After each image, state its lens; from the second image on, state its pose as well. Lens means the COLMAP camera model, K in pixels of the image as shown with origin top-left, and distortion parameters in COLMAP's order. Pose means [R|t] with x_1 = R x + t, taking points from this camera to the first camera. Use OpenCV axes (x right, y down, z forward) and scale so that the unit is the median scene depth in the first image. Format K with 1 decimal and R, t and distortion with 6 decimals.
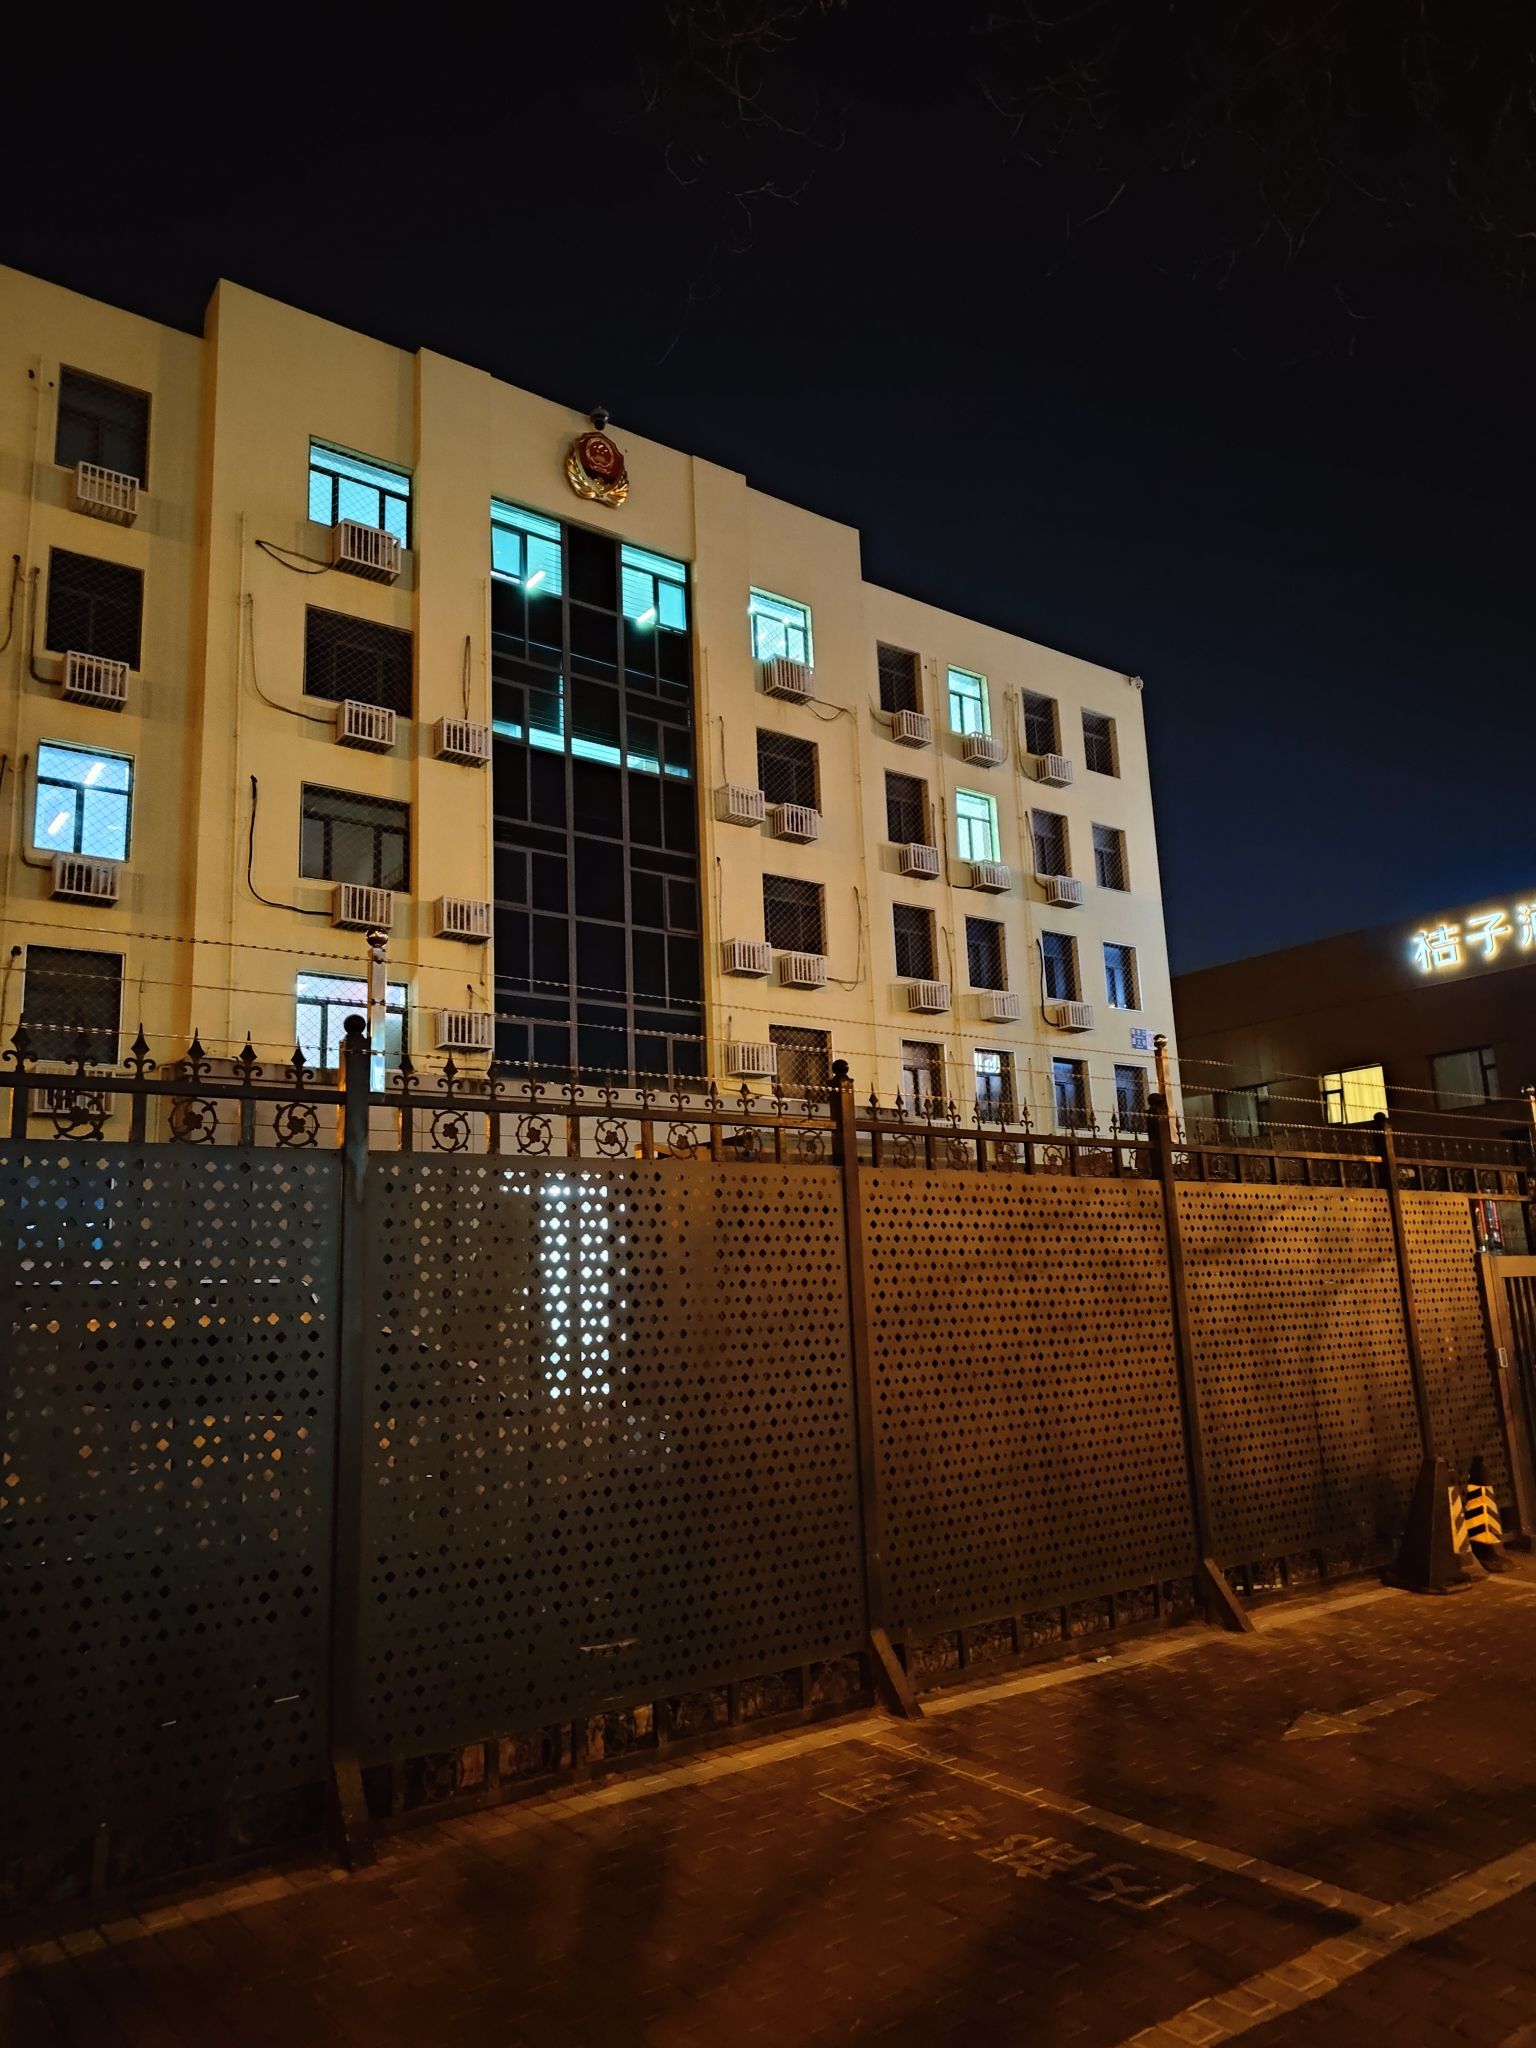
lens RADIAL K [[1415.6, 0, 768.0], [0, 1415.6, 1024.0], [0, 0, 1]] dist [0.017765, 0.004460]
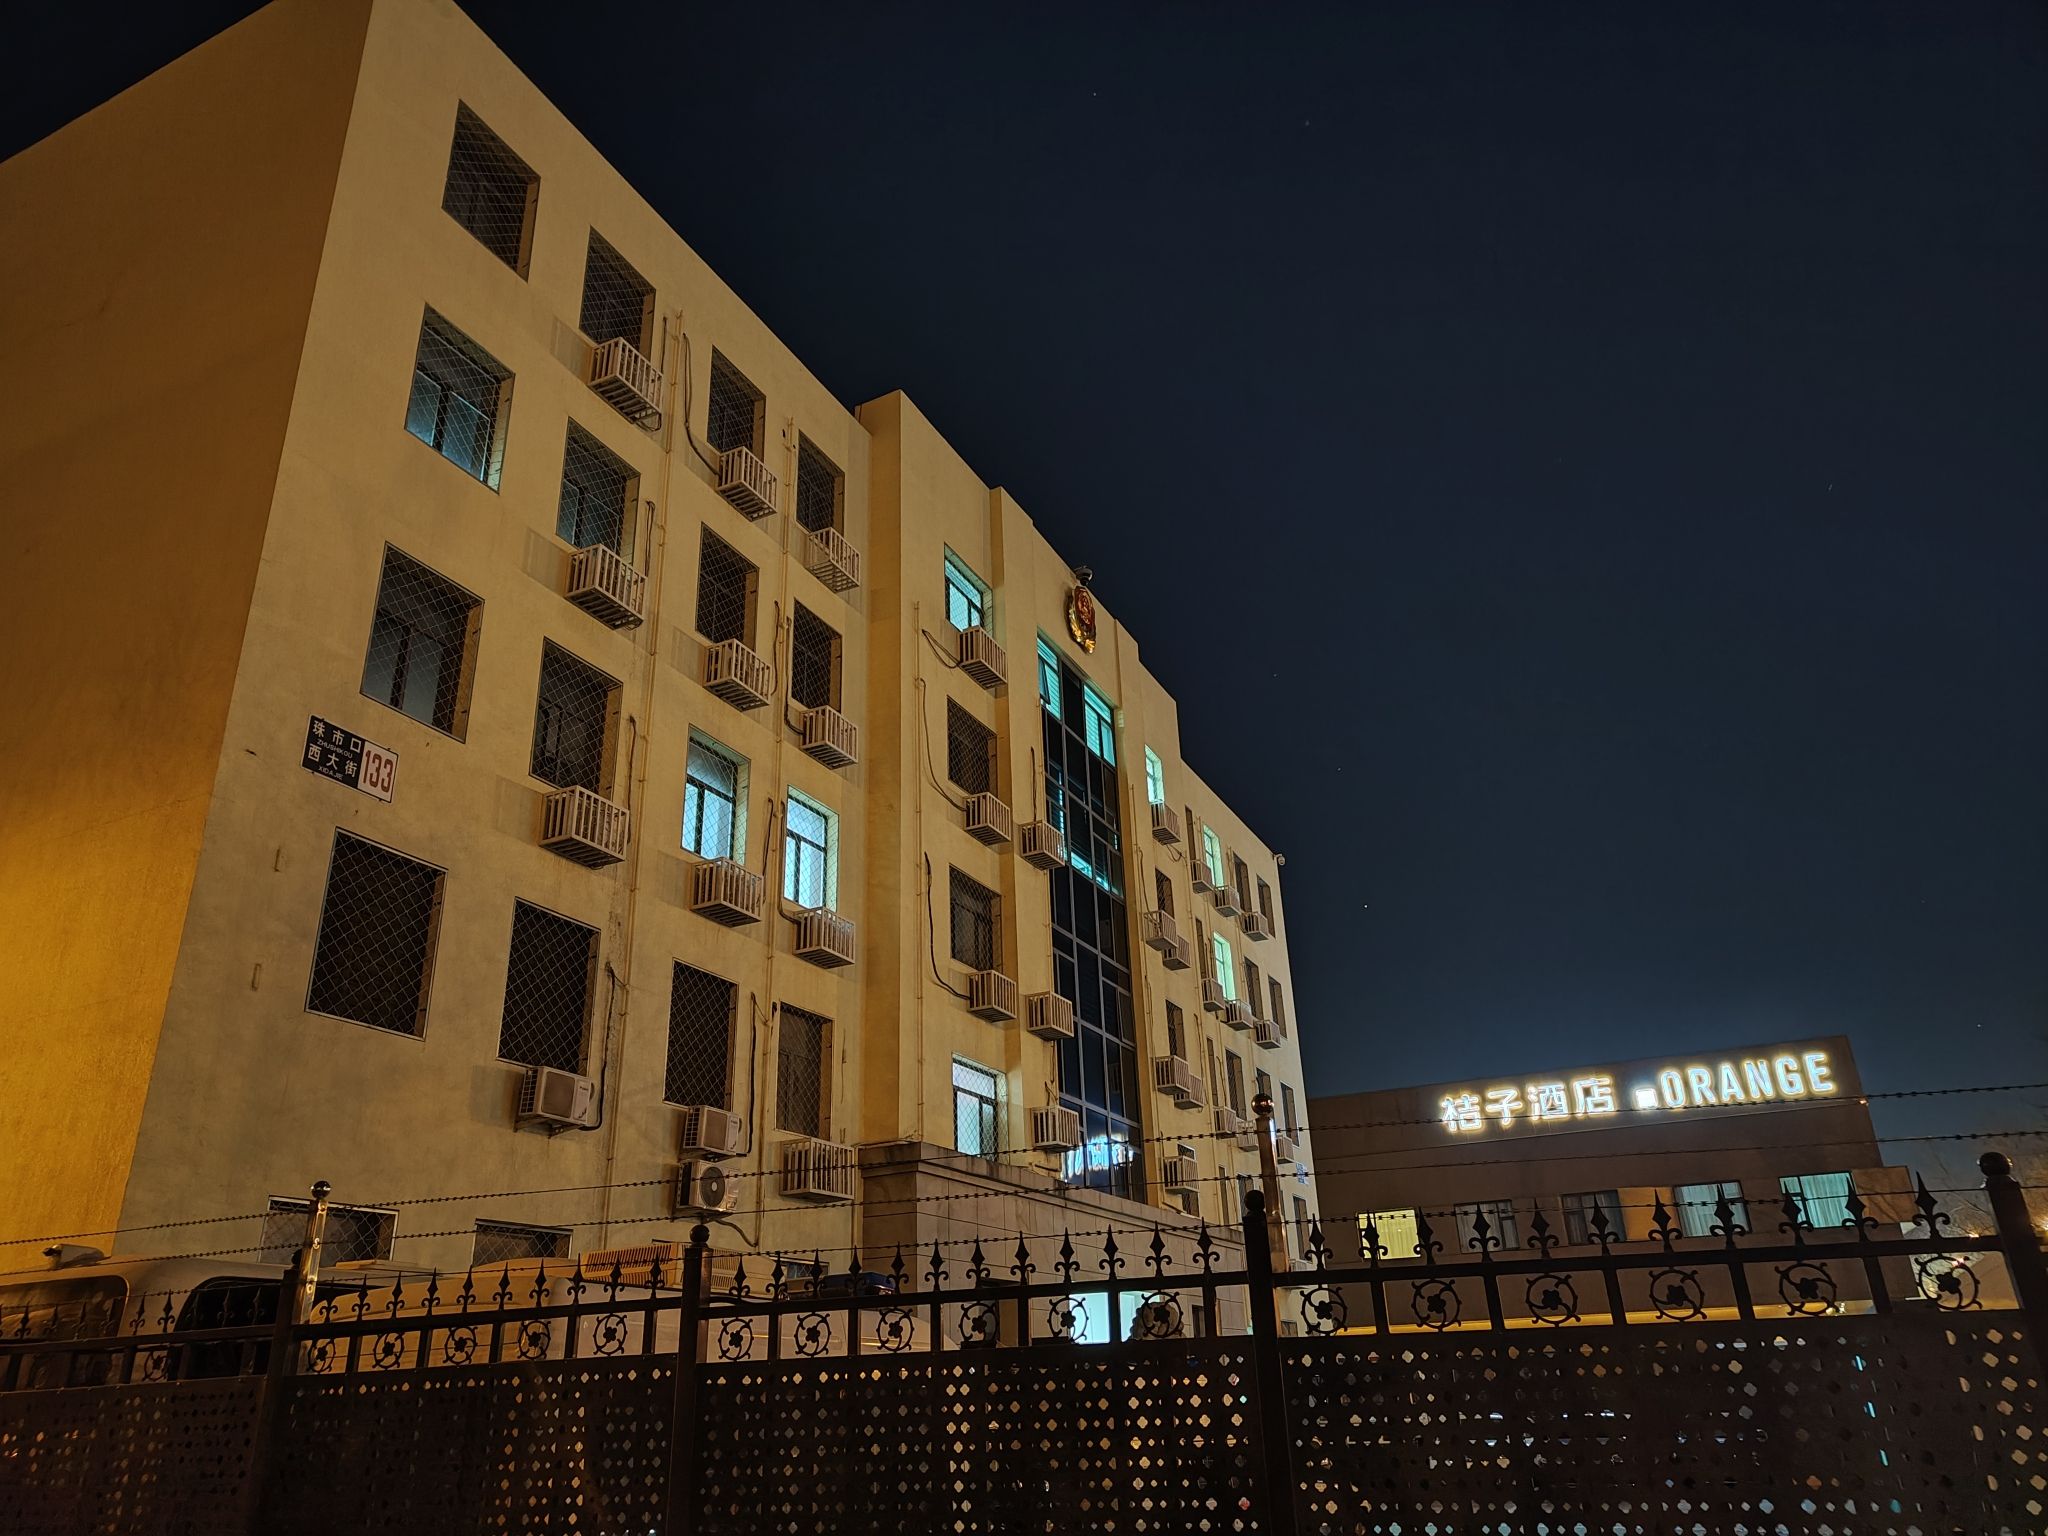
lens RADIAL K [[1415.6, 0, 1024.0], [0, 1415.6, 768.0], [0, 0, 1]] dist [0.017765, 0.004460]
pose [[0.888853, 0.195700, 0.414296, -1.966667], [-0.090275, 0.961273, -0.260394, 0.061474], [-0.449211, 0.194051, 0.872097, 0.218071]]
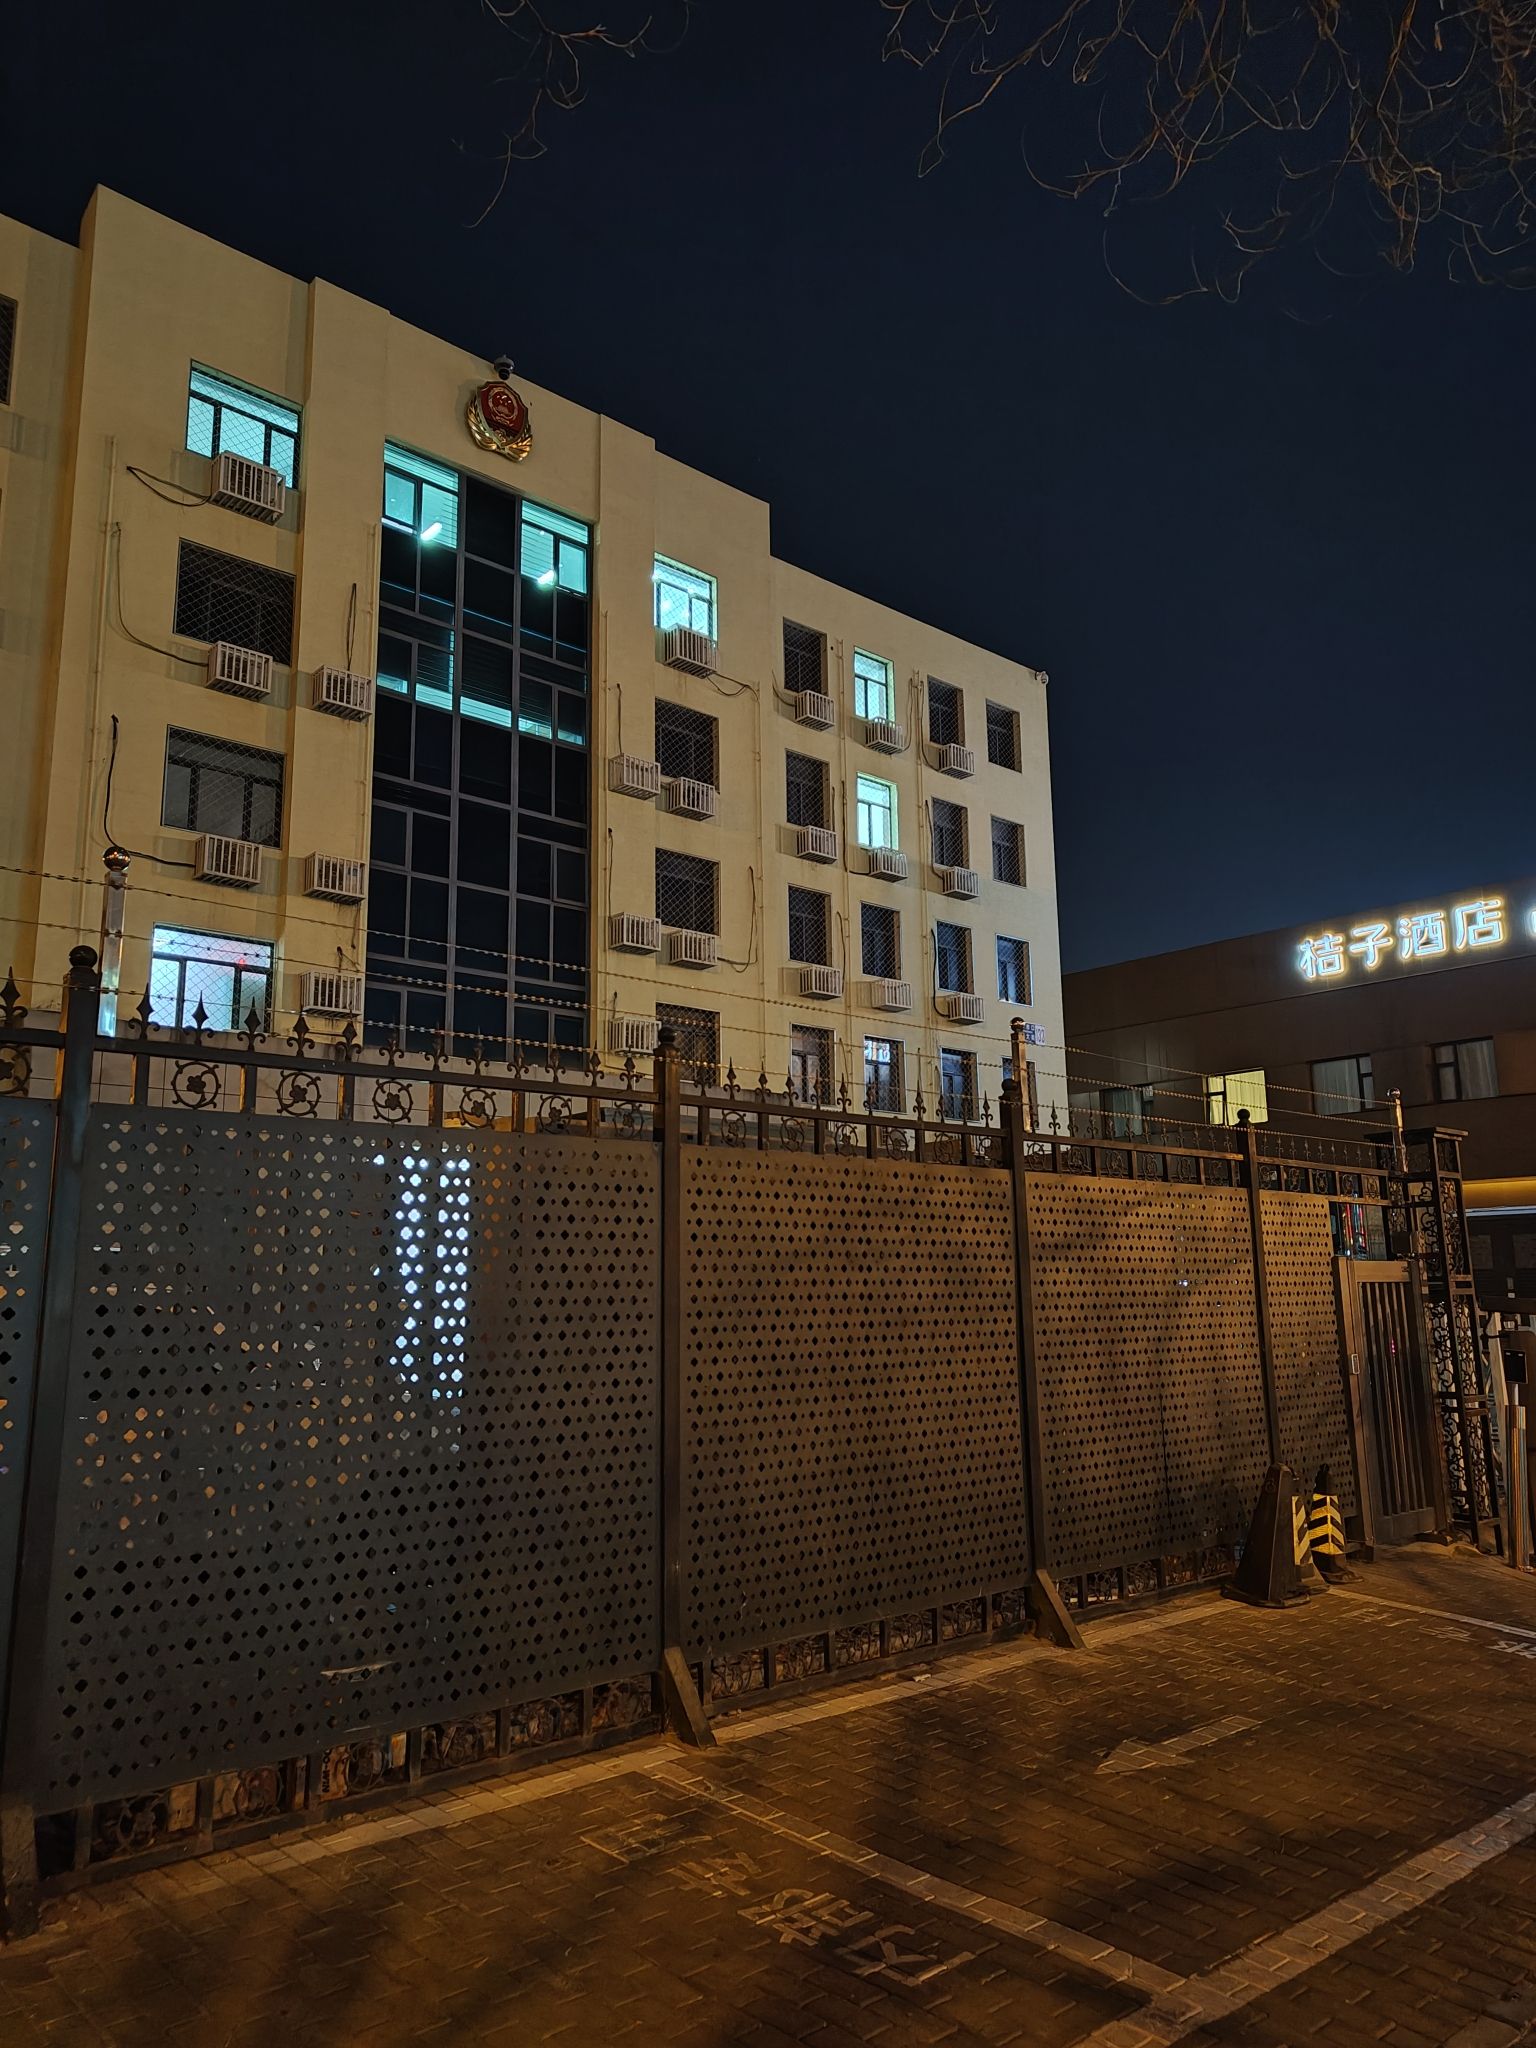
lens RADIAL K [[1415.6, 0, 768.0], [0, 1415.6, 1024.0], [0, 0, 1]] dist [0.017765, 0.004460]
pose [[0.996848, 0.040891, 0.067978, 0.040818], [-0.041620, 0.999090, 0.009340, 0.009162], [-0.067534, -0.012140, 0.997643, 0.059694]]
